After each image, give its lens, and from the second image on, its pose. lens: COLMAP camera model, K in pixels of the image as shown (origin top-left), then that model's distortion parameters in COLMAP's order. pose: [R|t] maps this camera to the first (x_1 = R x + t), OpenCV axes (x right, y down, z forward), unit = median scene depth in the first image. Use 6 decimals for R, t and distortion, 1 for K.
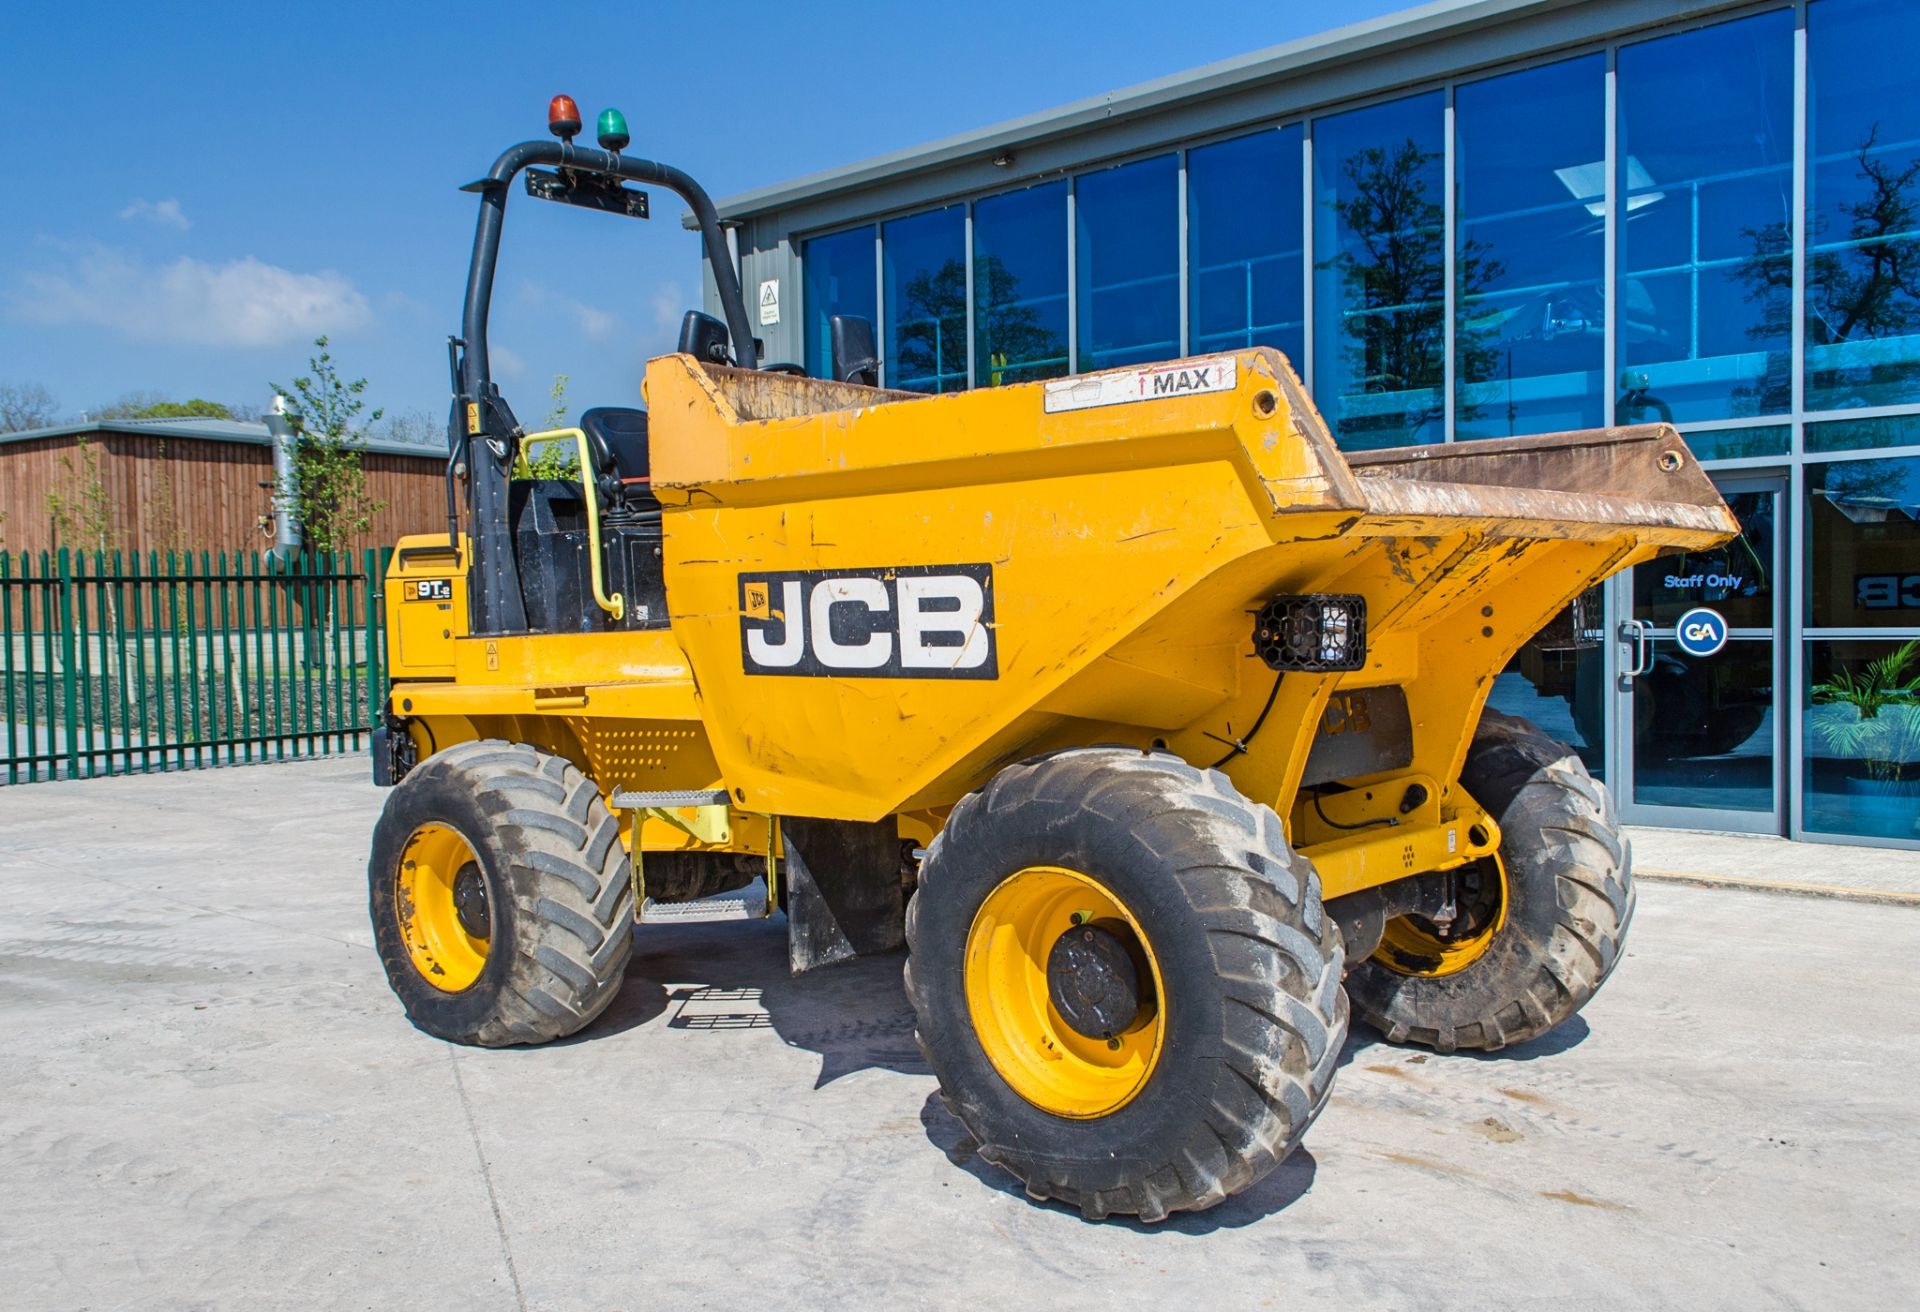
lens RADIAL K [[1652.0, 0, 949.3], [0, 1652.0, 670.2], [0, 0, 1]] dist [0.035619, -0.020926]
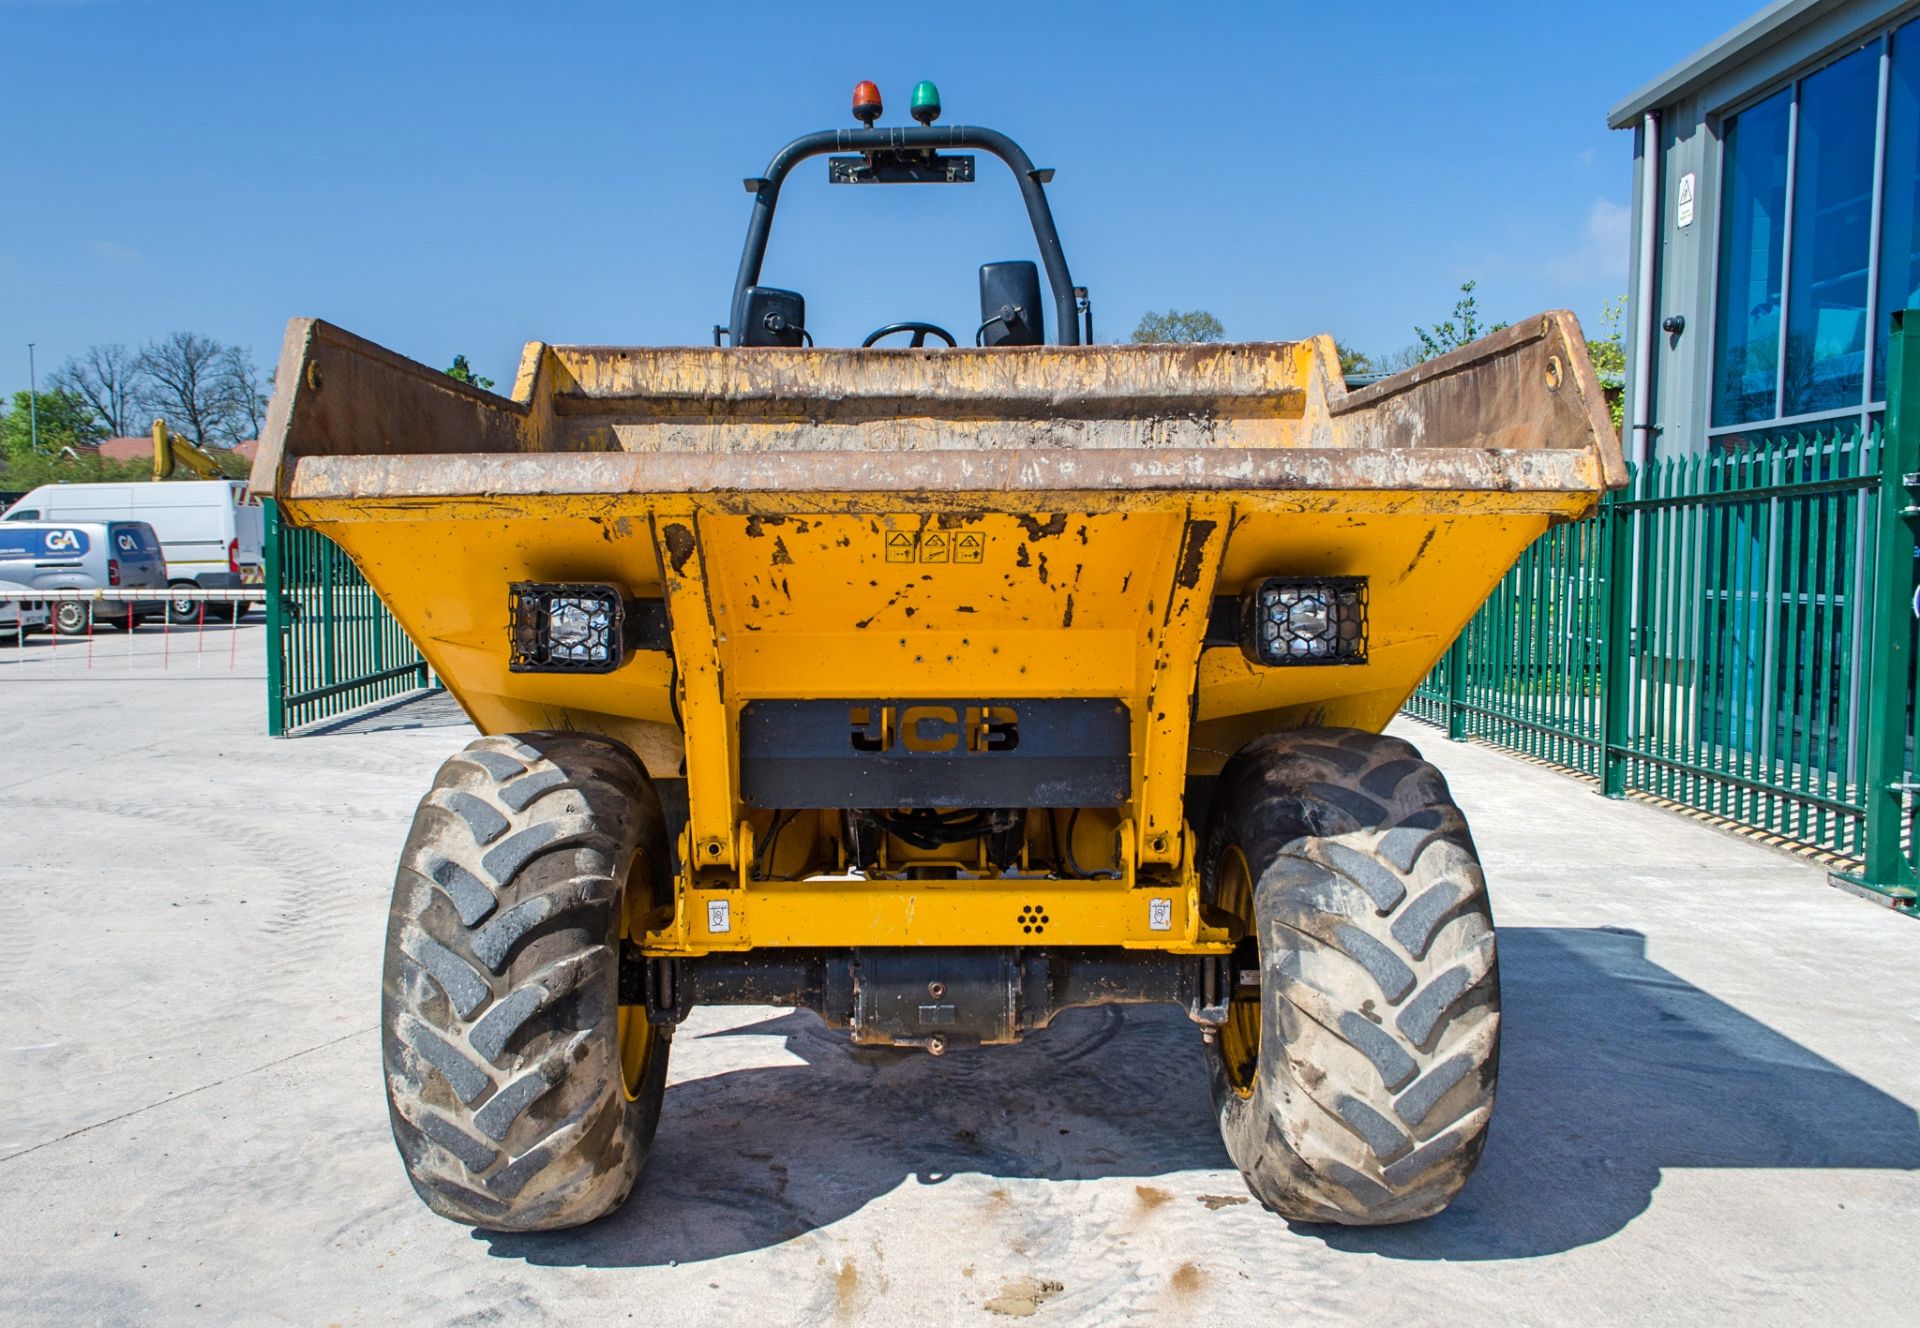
lens RADIAL K [[1583.8, 0, 940.4], [0, 1583.8, 663.3], [0, 0, 1]] dist [0.026333, -0.008012]
pose [[0.670223, 0.070229, -0.738829, 0.812750], [-0.039421, 0.997476, 0.059054, -0.050719], [0.741112, -0.010454, 0.671300, 0.488481]]
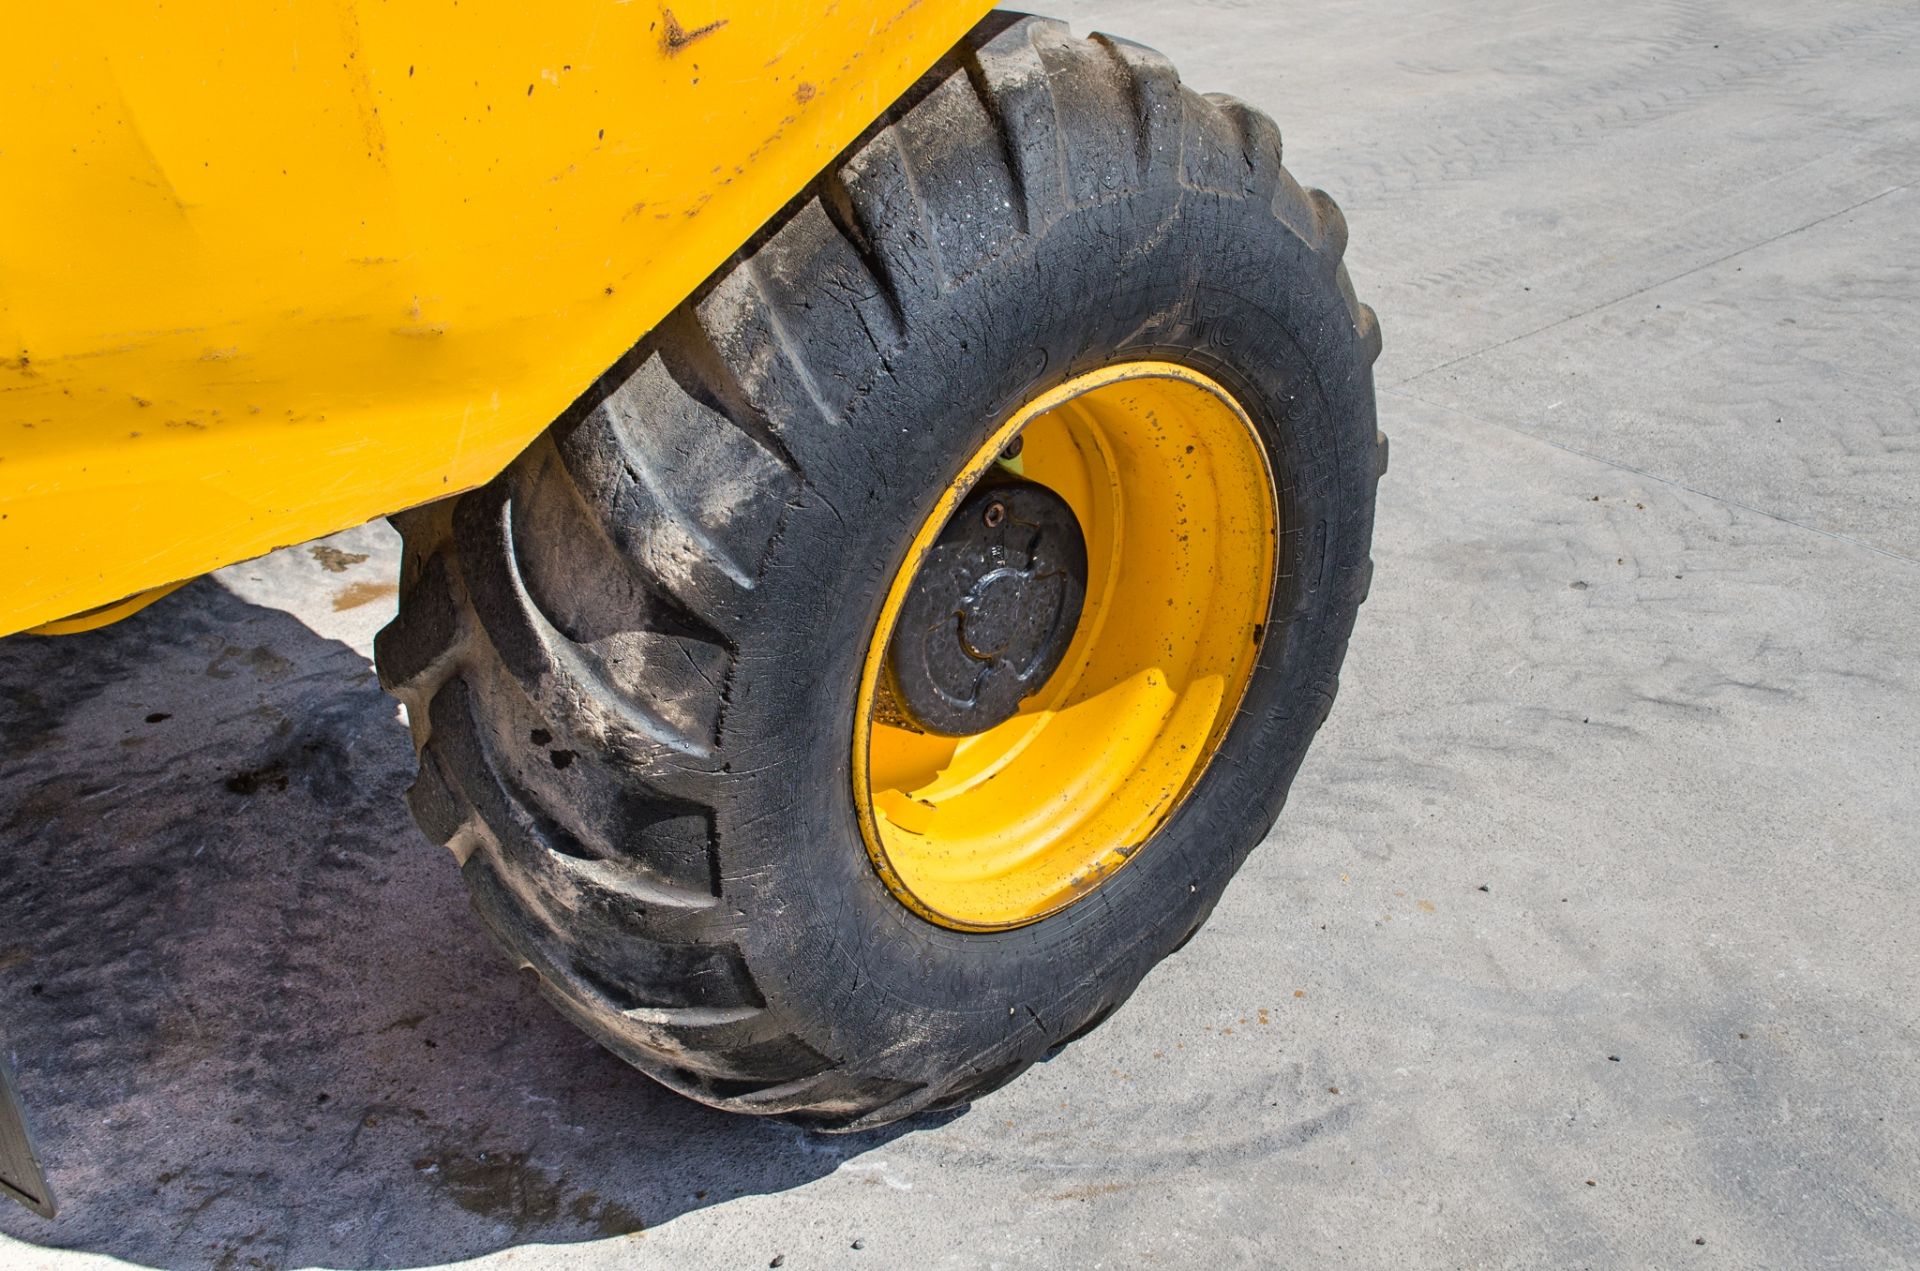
lens RADIAL K [[1833.8, 0, 957.4], [0, 1833.8, 640.8], [0, 0, 1]] dist [0.020204, 0.000000]
pose [[0.099209, -0.457510, 0.883653, -0.288319], [0.032581, 0.889051, 0.456647, -0.016518], [-0.994533, -0.016513, 0.103108, 0.834911]]
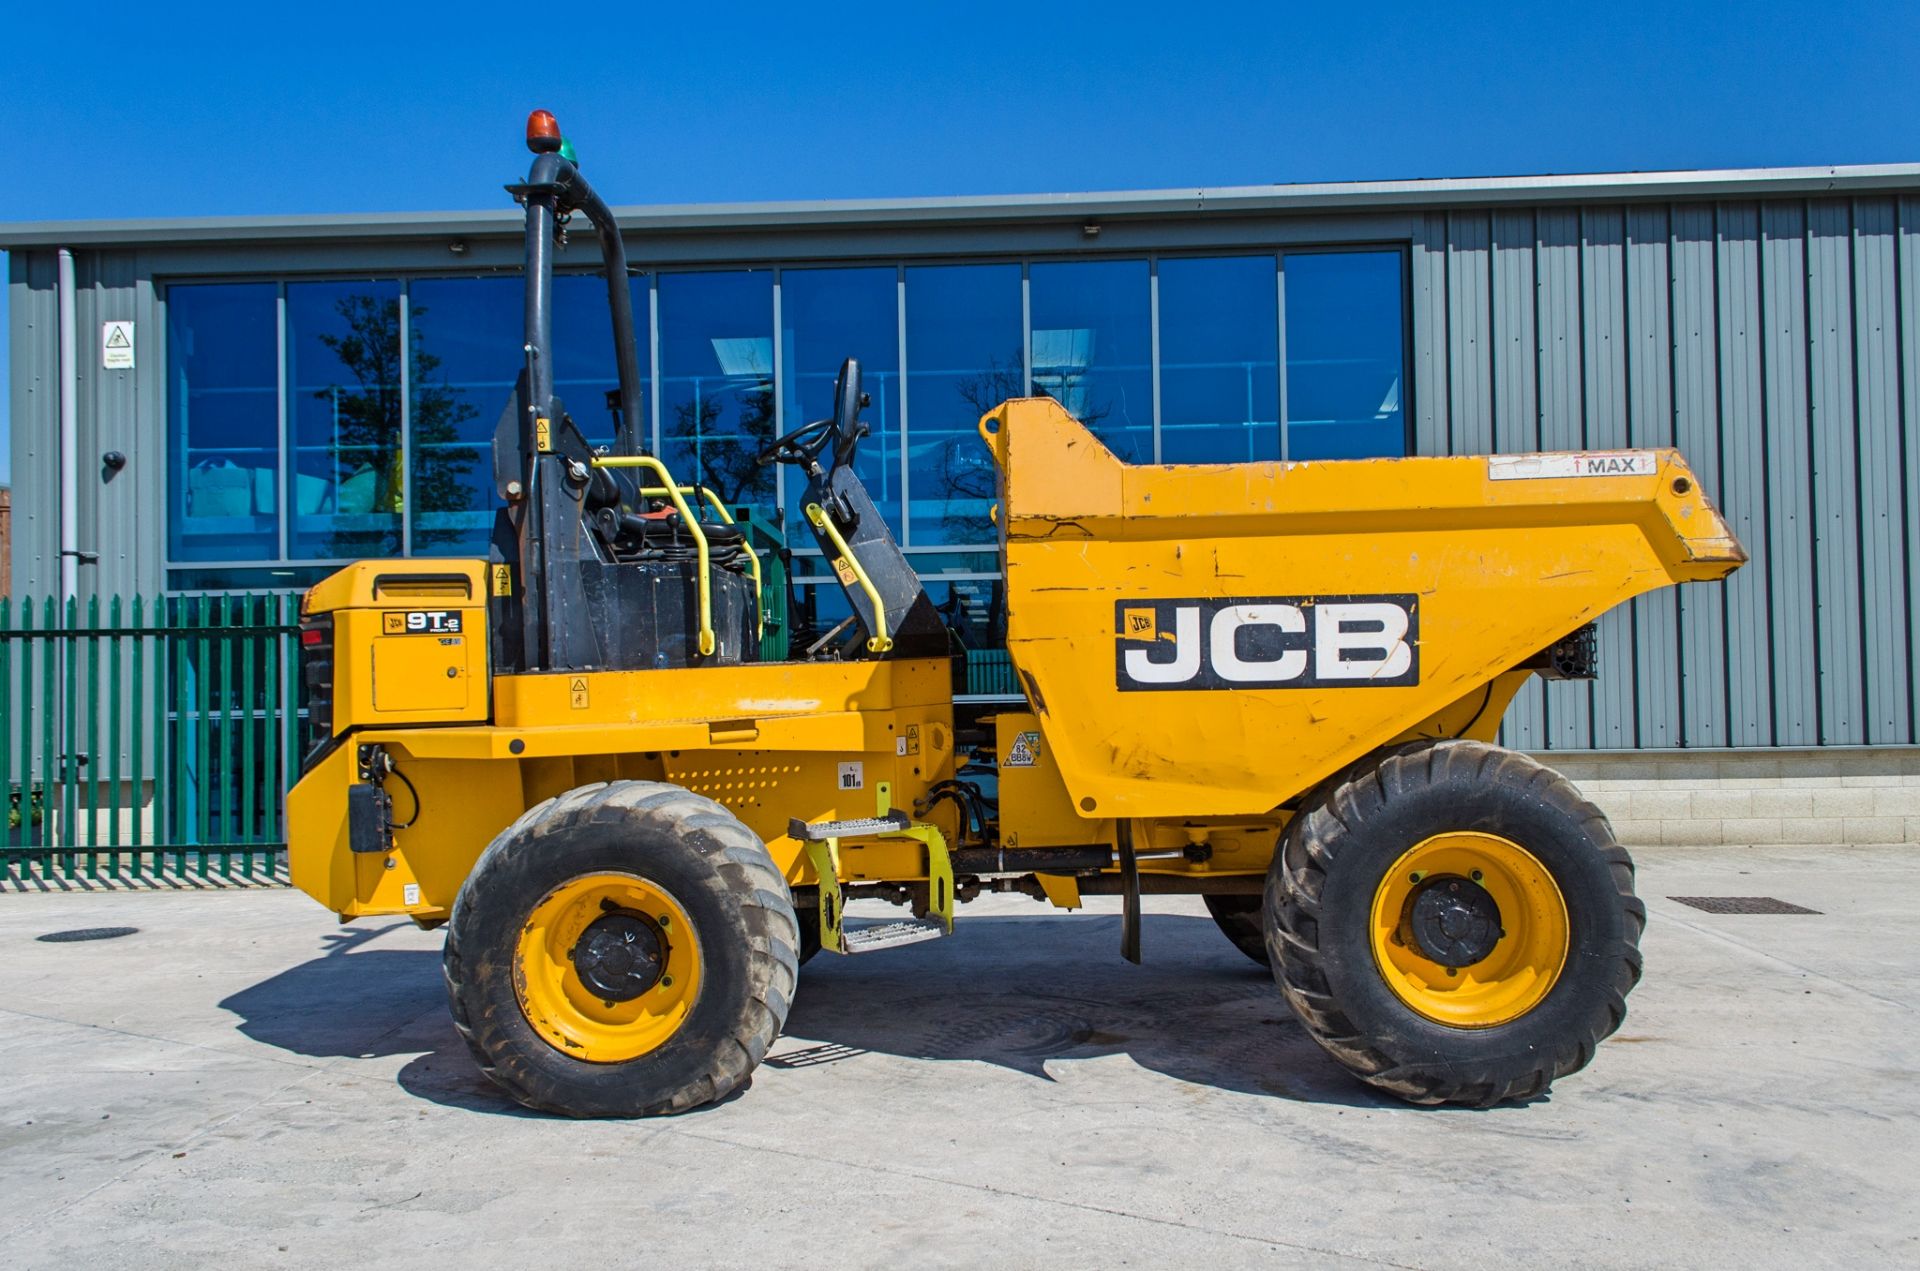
lens RADIAL K [[1453.3, 0, 982.0], [0, 1453.3, 652.5], [0, 0, 1]] dist [0.025318, -0.016950]
pose [[0.766117, 0.019402, 0.642409, -0.806097], [0.029812, 0.997396, -0.065676, 0.037159], [-0.642010, 0.069467, 0.763543, 0.309803]]
